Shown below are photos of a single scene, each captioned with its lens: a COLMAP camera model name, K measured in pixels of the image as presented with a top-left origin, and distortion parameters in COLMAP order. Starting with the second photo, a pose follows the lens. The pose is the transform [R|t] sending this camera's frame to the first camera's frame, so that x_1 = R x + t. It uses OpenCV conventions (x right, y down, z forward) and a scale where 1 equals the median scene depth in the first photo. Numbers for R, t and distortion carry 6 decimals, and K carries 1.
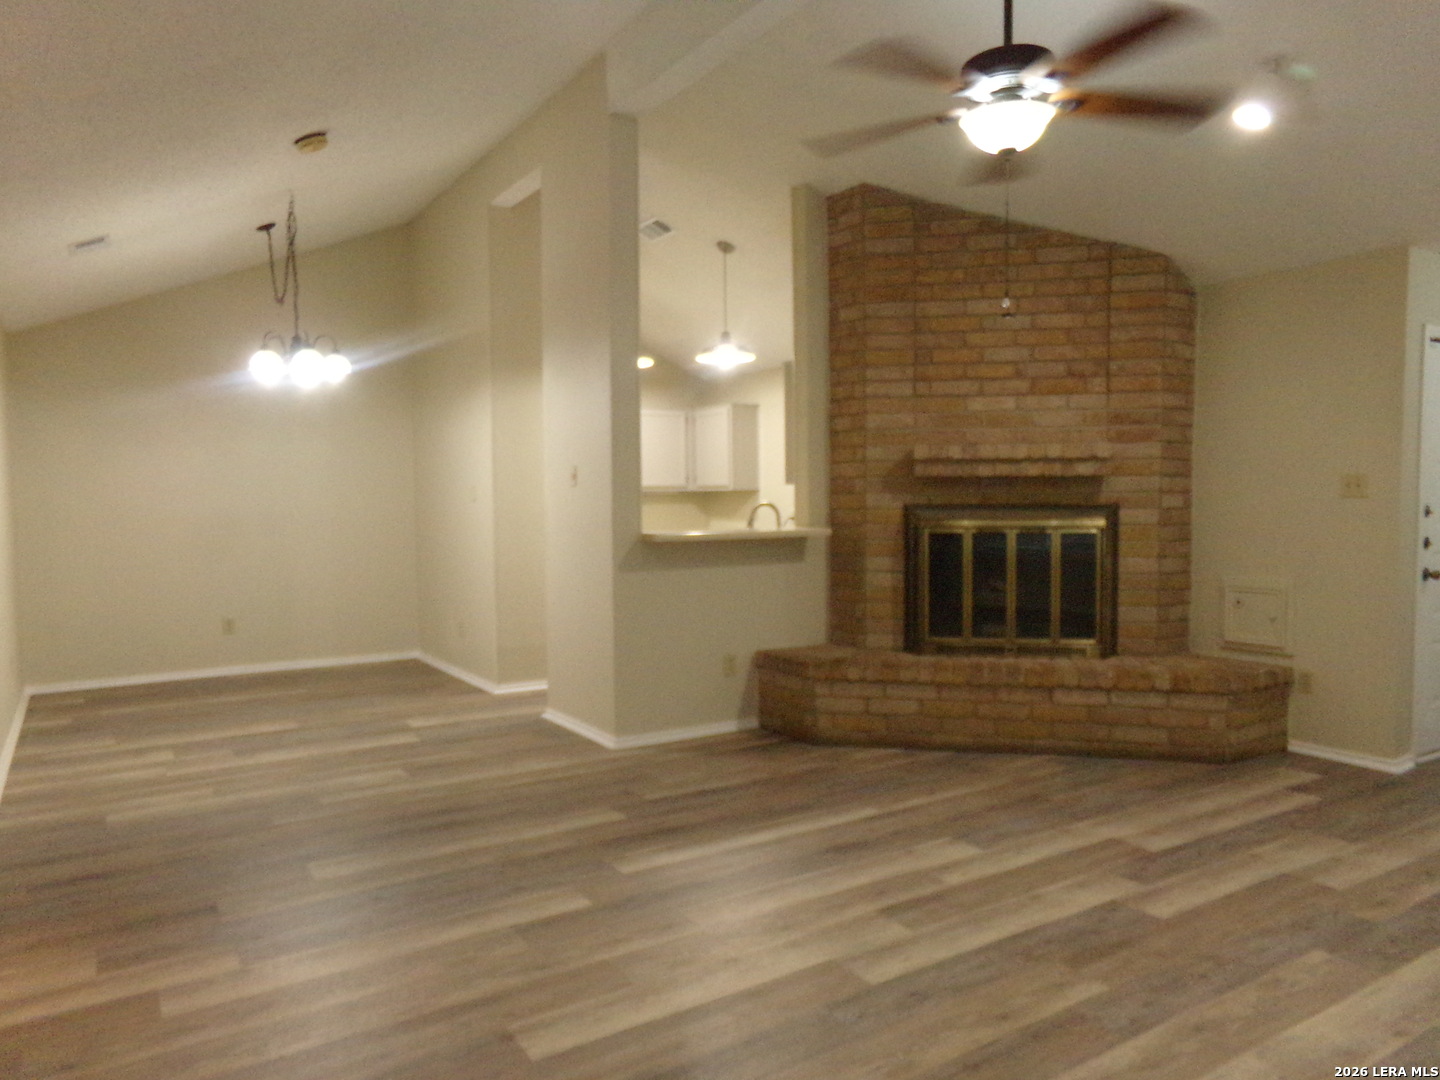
lens RADIAL K [[1001.8, 0, 697.7], [0, 1001.8, 541.2], [0, 0, 1]] dist [0.003375, -0.000320]
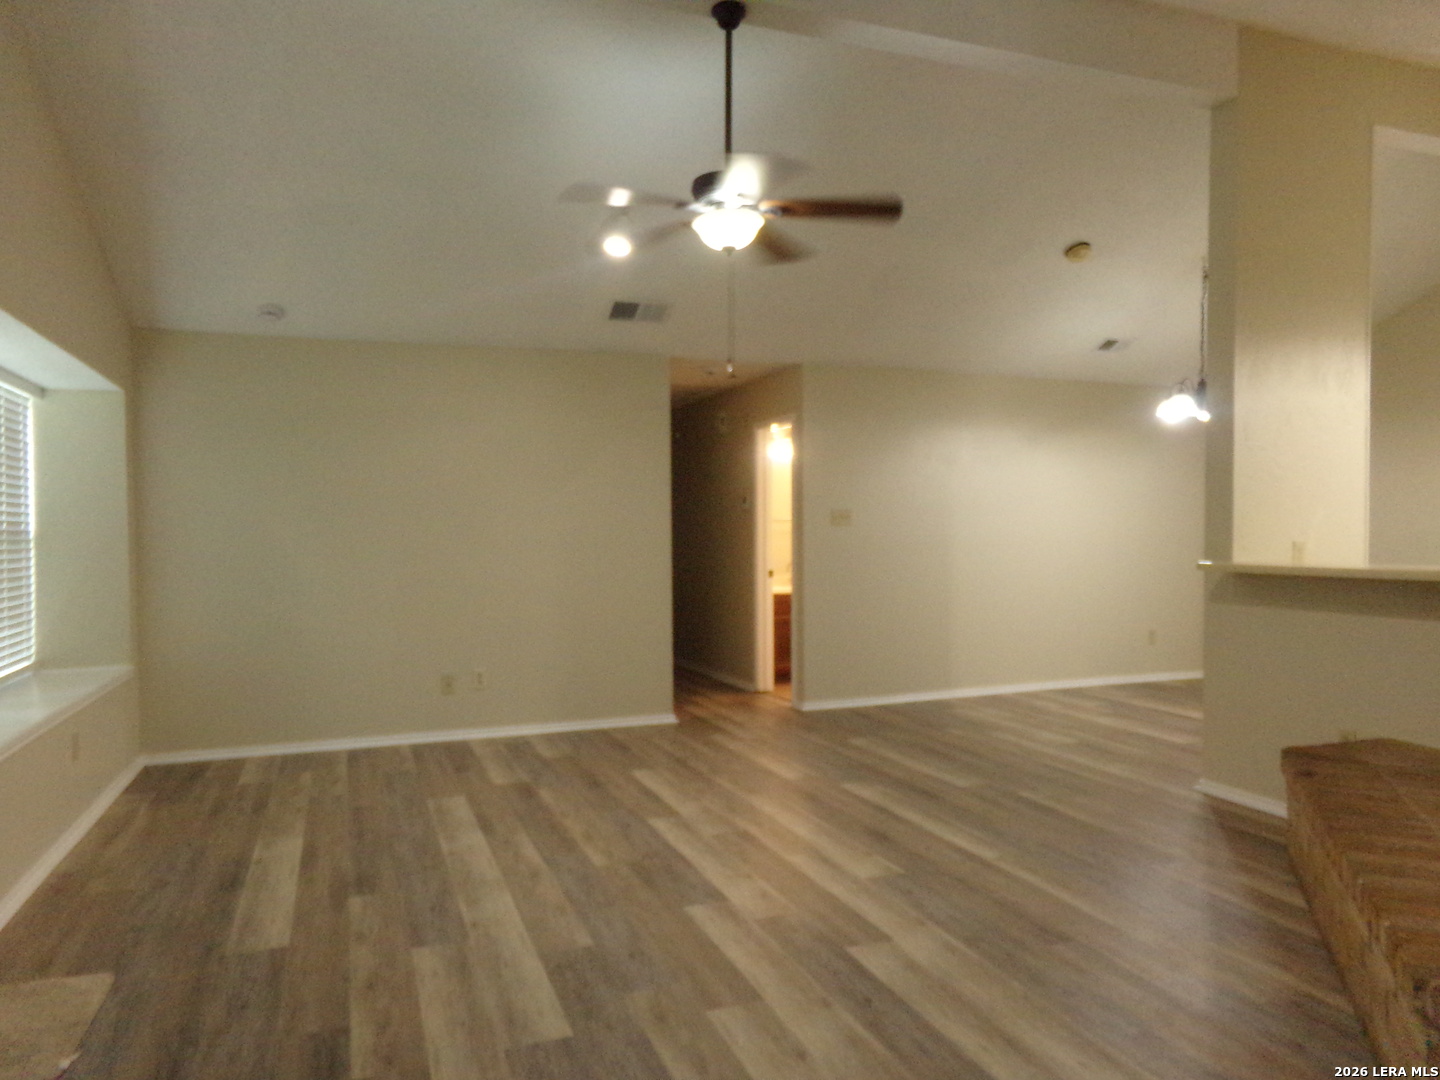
lens RADIAL K [[986.9, 0, 720.0], [0, 986.9, 540.0], [0, 0, 1]] dist [-0.124299, 0.197053]
pose [[-0.197019, 0.032042, -0.979876, 1.372016], [-0.029794, 0.998809, 0.038651, -0.074298], [0.979947, 0.036809, -0.195830, 1.120036]]
